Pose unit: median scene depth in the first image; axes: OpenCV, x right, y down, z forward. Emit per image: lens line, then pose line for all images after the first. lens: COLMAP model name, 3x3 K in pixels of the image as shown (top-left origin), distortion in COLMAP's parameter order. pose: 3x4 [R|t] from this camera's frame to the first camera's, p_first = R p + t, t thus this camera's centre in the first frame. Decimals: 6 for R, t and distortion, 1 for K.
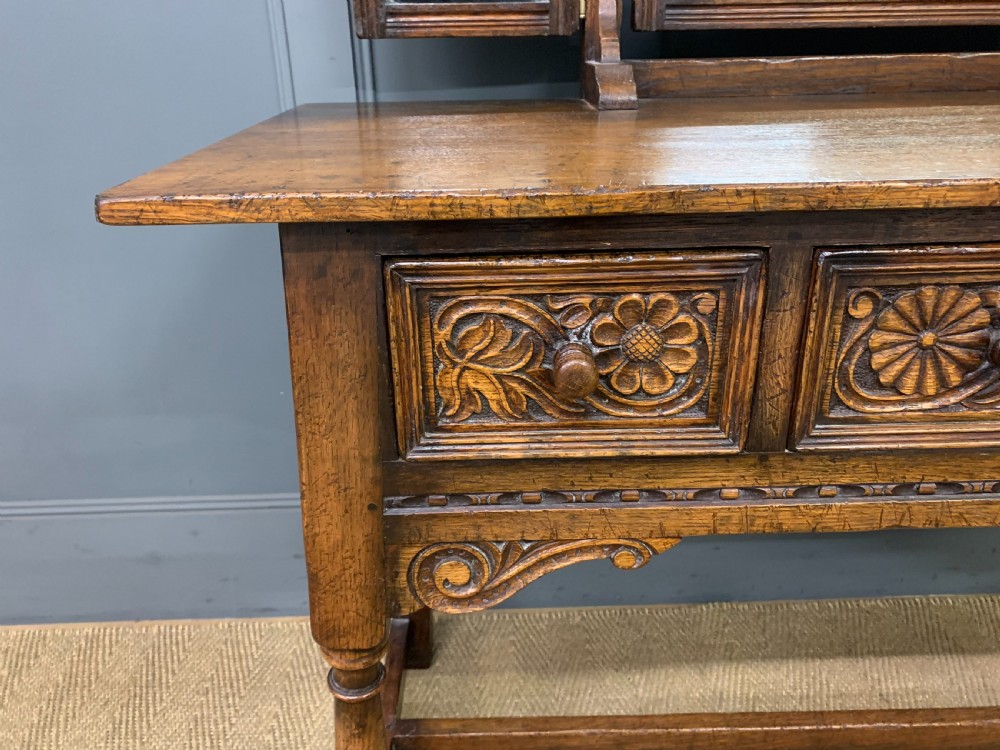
lens RADIAL K [[774.0, 0, 499.1], [0, 774.0, 381.8], [0, 0, 1]] dist [0.038169, -0.045394]
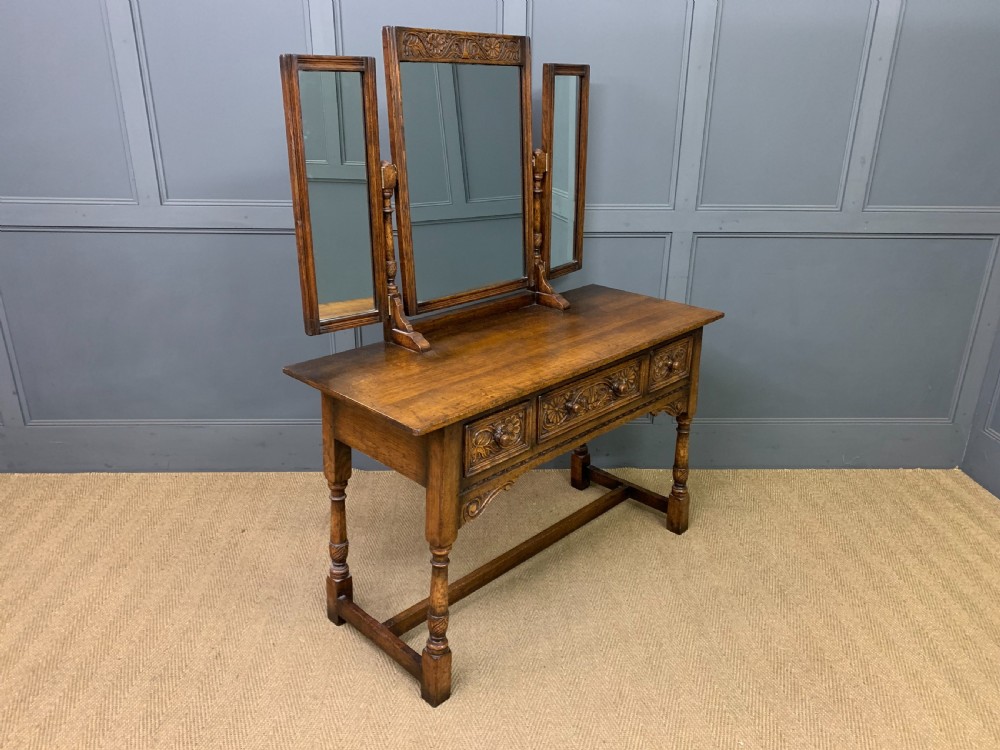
lens RADIAL K [[774.0, 0, 499.1], [0, 774.0, 381.8], [0, 0, 1]] dist [0.038169, -0.045394]
pose [[0.713614, -0.227918, 0.662426, -2.336147], [0.263414, 0.963501, 0.047737, -0.466582], [-0.649129, 0.140427, 0.747604, -1.878779]]
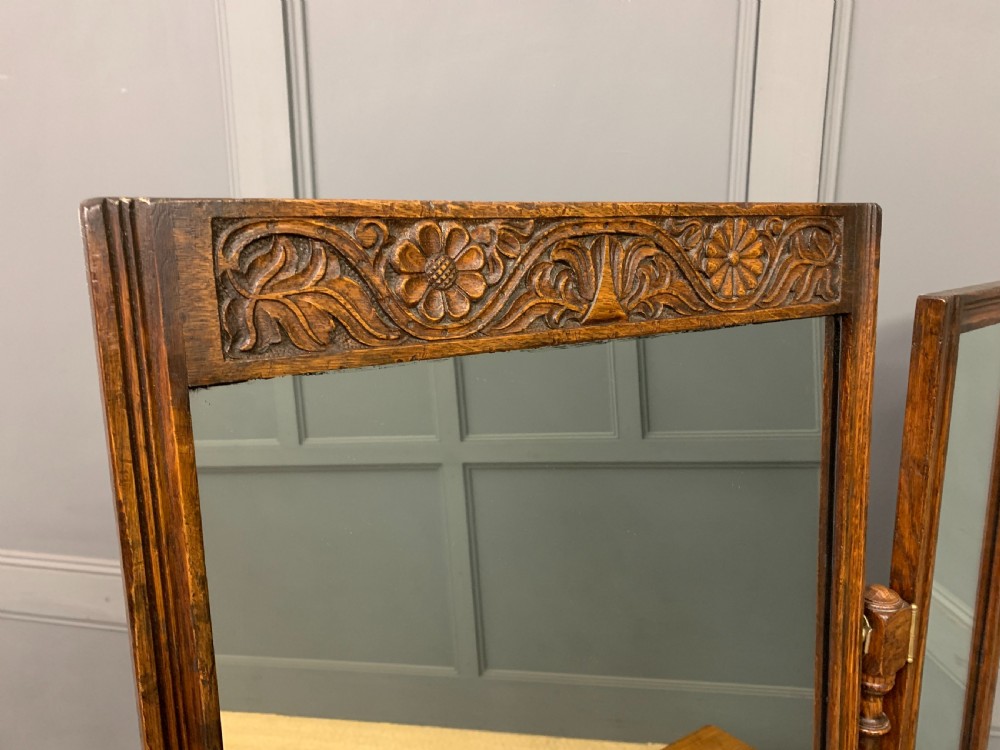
lens RADIAL K [[774.0, 0, 499.1], [0, 774.0, 381.8], [0, 0, 1]] dist [0.038169, -0.045394]
pose [[0.860704, -0.093773, 0.500395, 0.223676], [0.195551, 0.968386, -0.154883, -1.849385], [-0.470052, 0.231161, 0.851831, 0.509340]]
